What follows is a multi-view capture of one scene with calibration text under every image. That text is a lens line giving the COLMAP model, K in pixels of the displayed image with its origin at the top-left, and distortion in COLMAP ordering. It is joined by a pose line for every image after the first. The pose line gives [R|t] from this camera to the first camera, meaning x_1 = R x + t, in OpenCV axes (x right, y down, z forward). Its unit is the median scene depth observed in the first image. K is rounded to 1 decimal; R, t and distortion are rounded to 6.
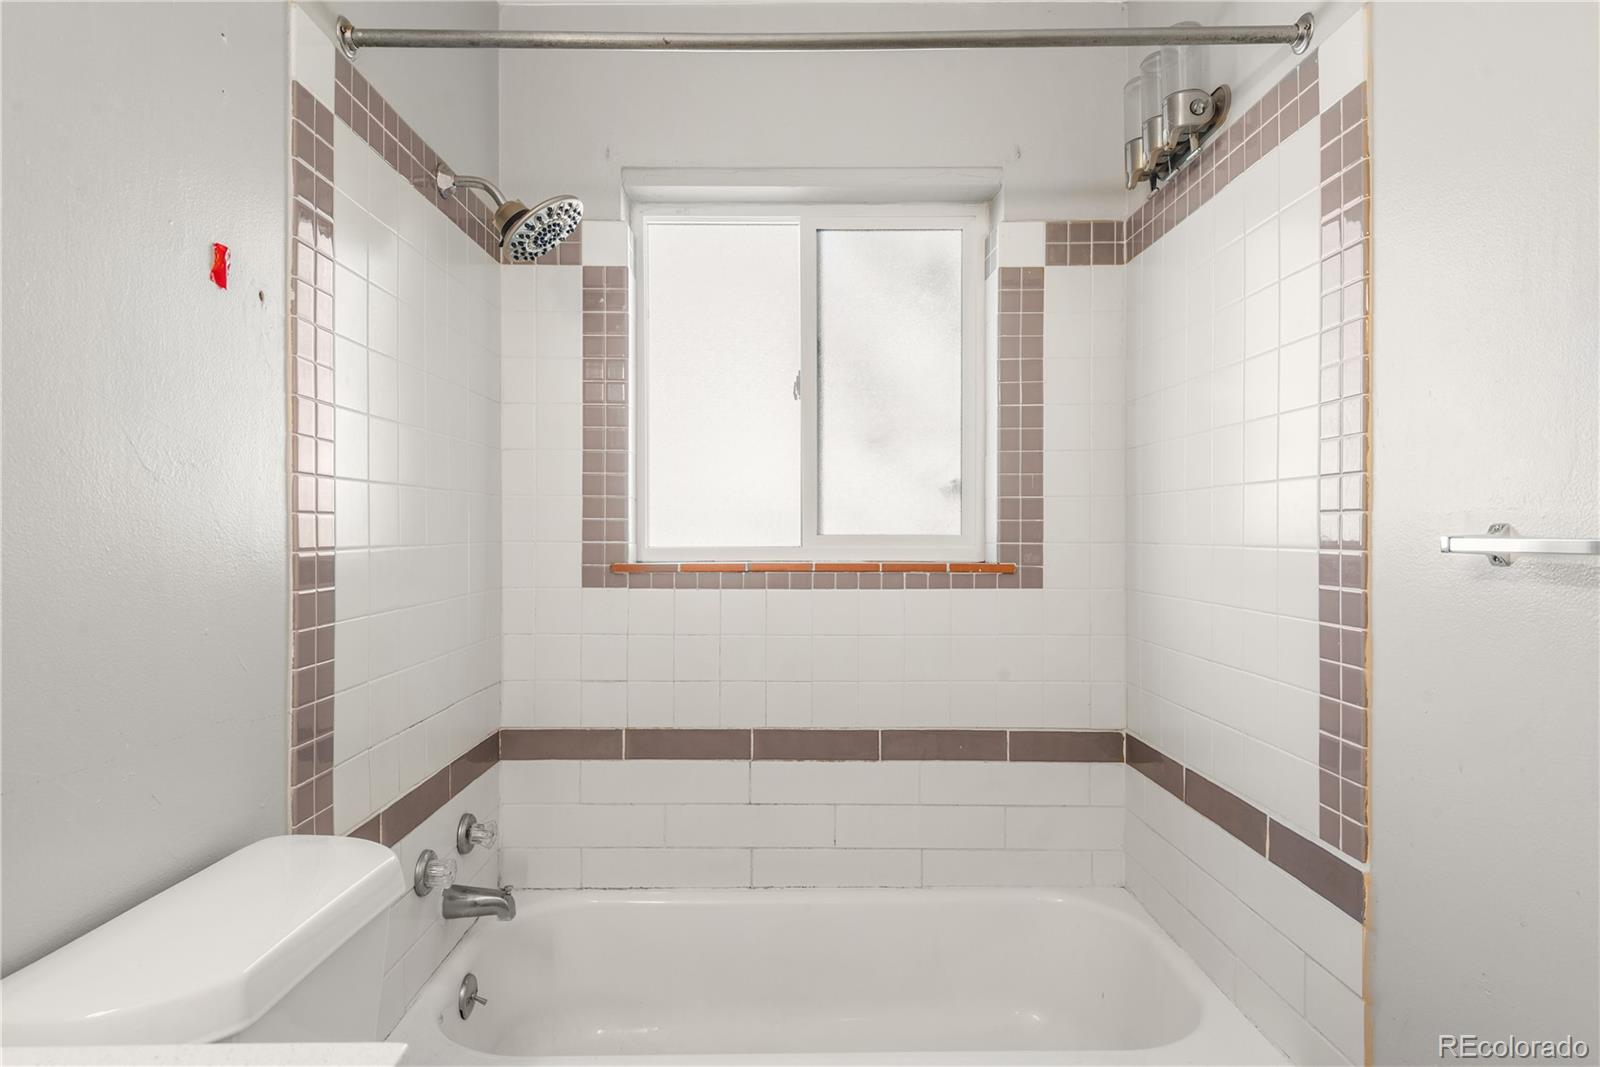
lens RADIAL K [[898.5, 0, 800.8], [0, 898.5, 527.8], [0, 0, 1]] dist [0.026857, -0.006019]
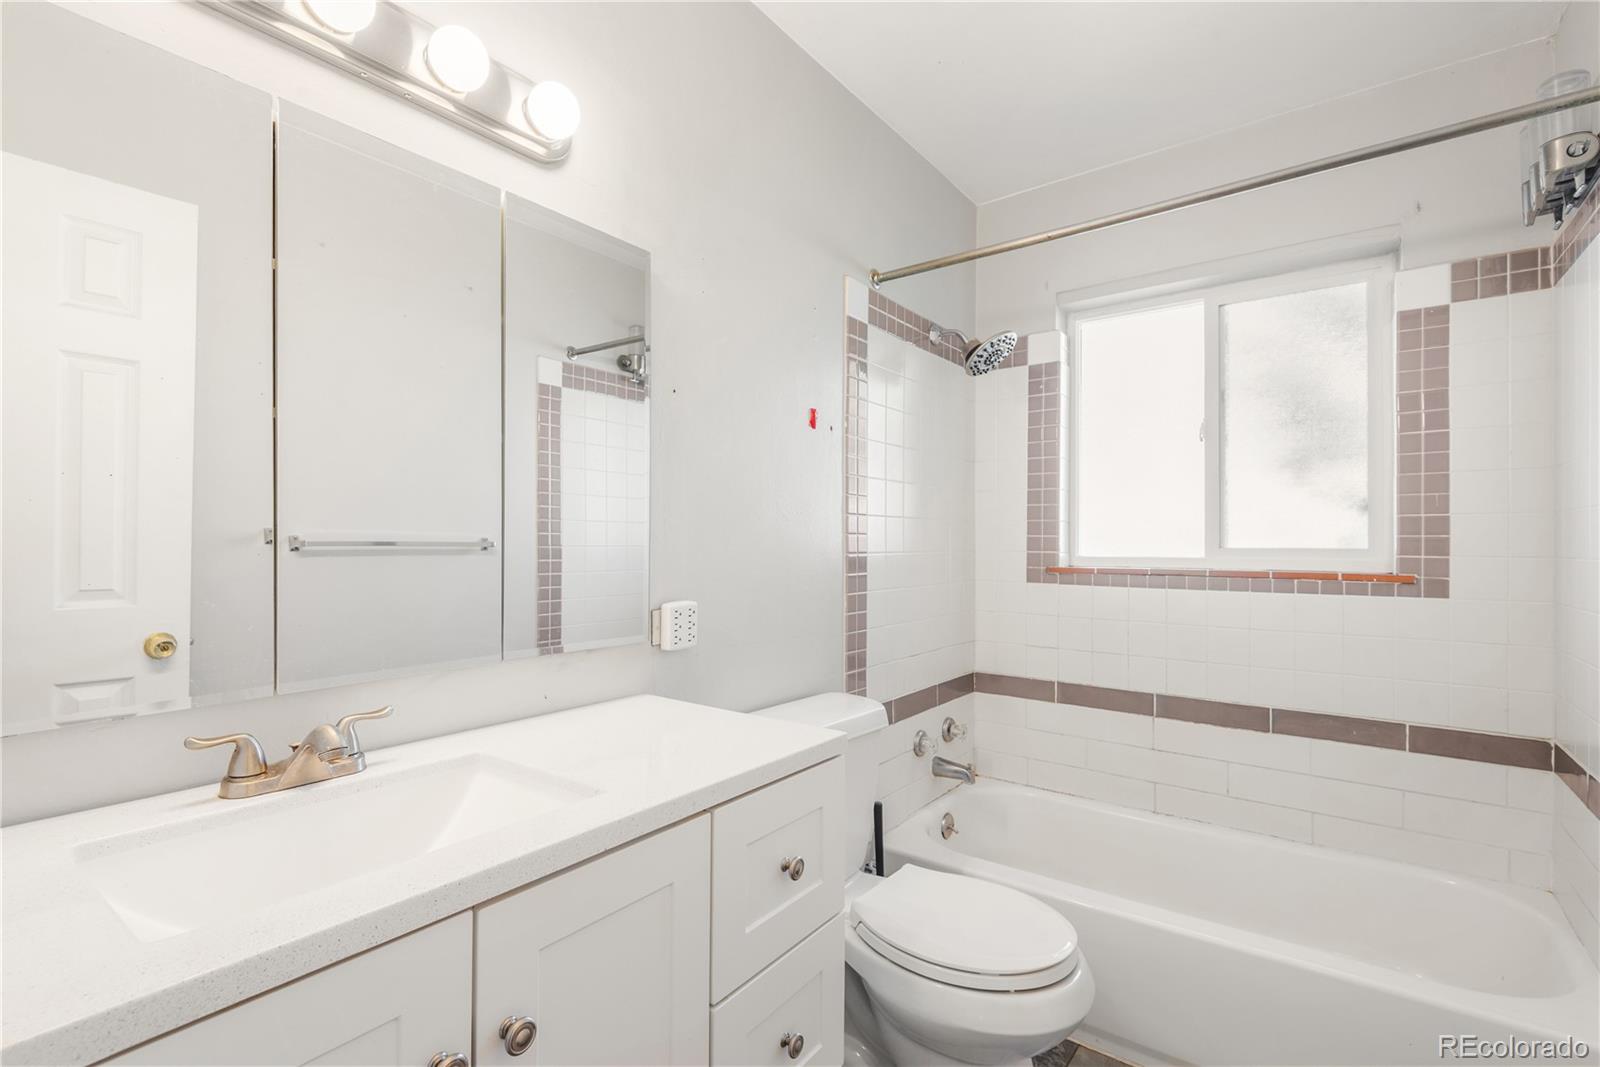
lens RADIAL K [[736.0, 0, 788.2], [0, 736.0, 539.5], [0, 0, 1]] dist [0.029047, -0.015078]
pose [[0.794069, -0.000405, -0.607827, 0.182399], [-0.001943, 0.999993, -0.003205, 0.000465], [0.607824, 0.003726, 0.794063, -0.202866]]
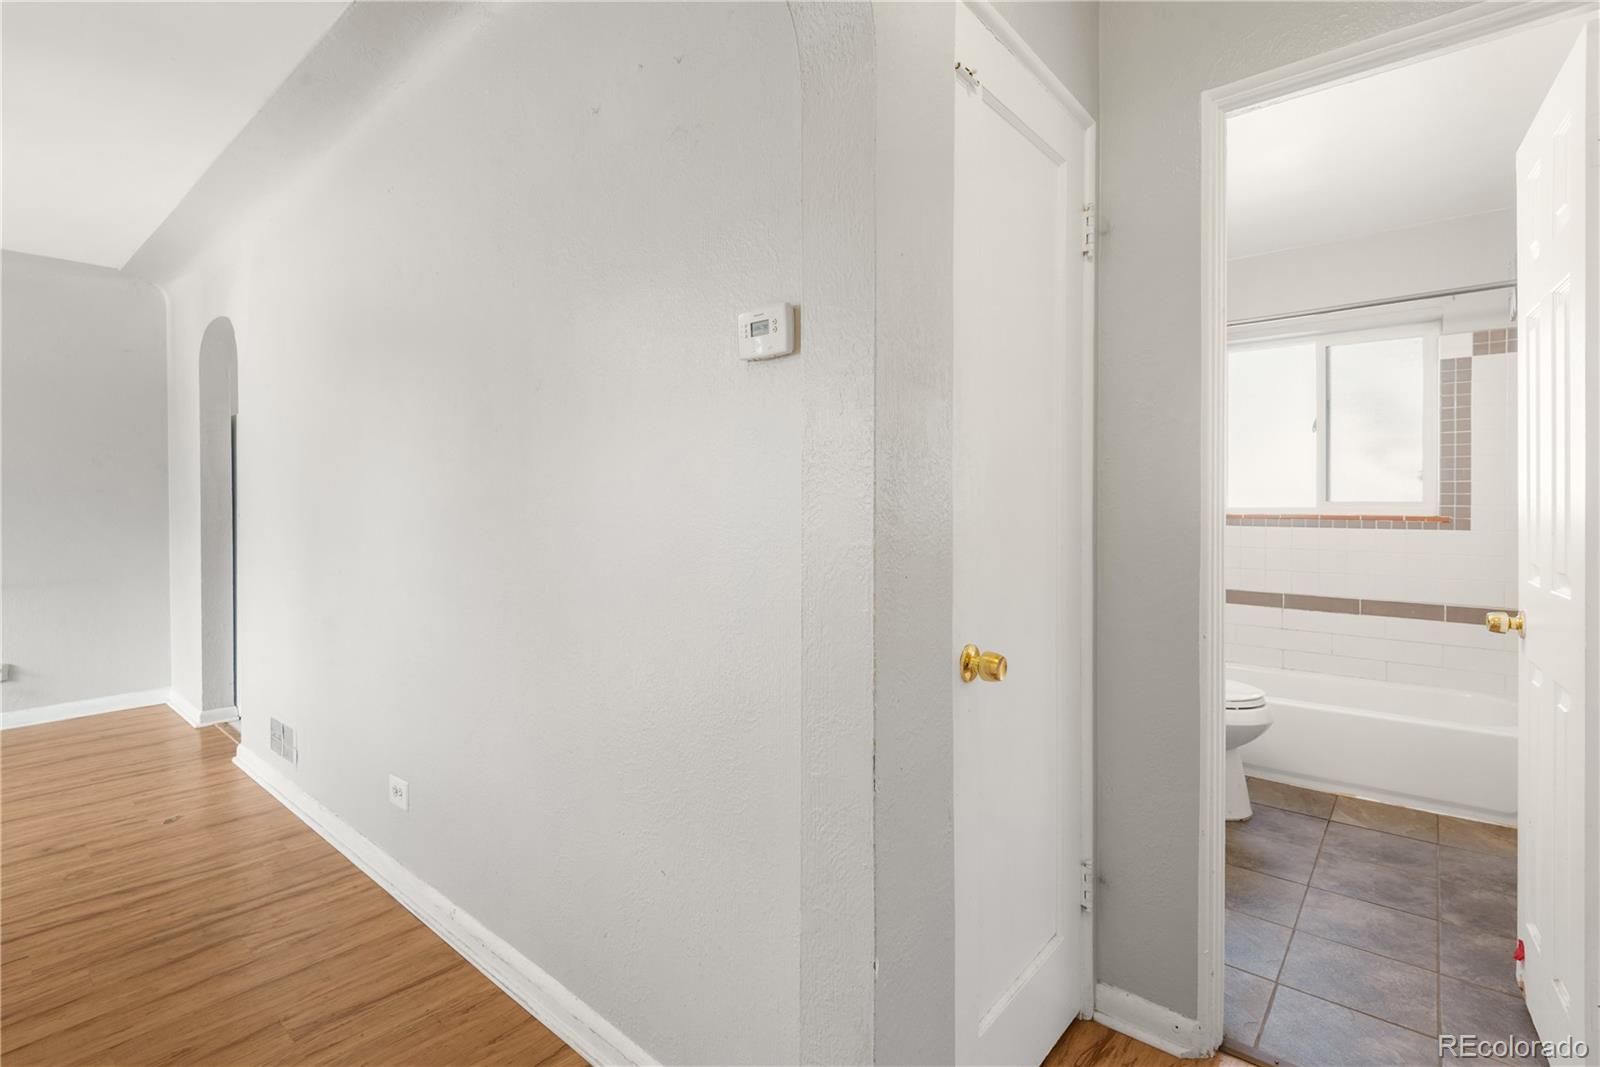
lens RADIAL K [[736.0, 0, 805.6], [0, 736.0, 505.3], [0, 0, 1]] dist [0.029047, -0.015078]
pose [[0.756476, 0.004706, -0.654004, 0.237719], [0.009166, 0.999800, 0.017797, -0.024230], [0.653957, -0.019457, 0.756281, -1.052441]]
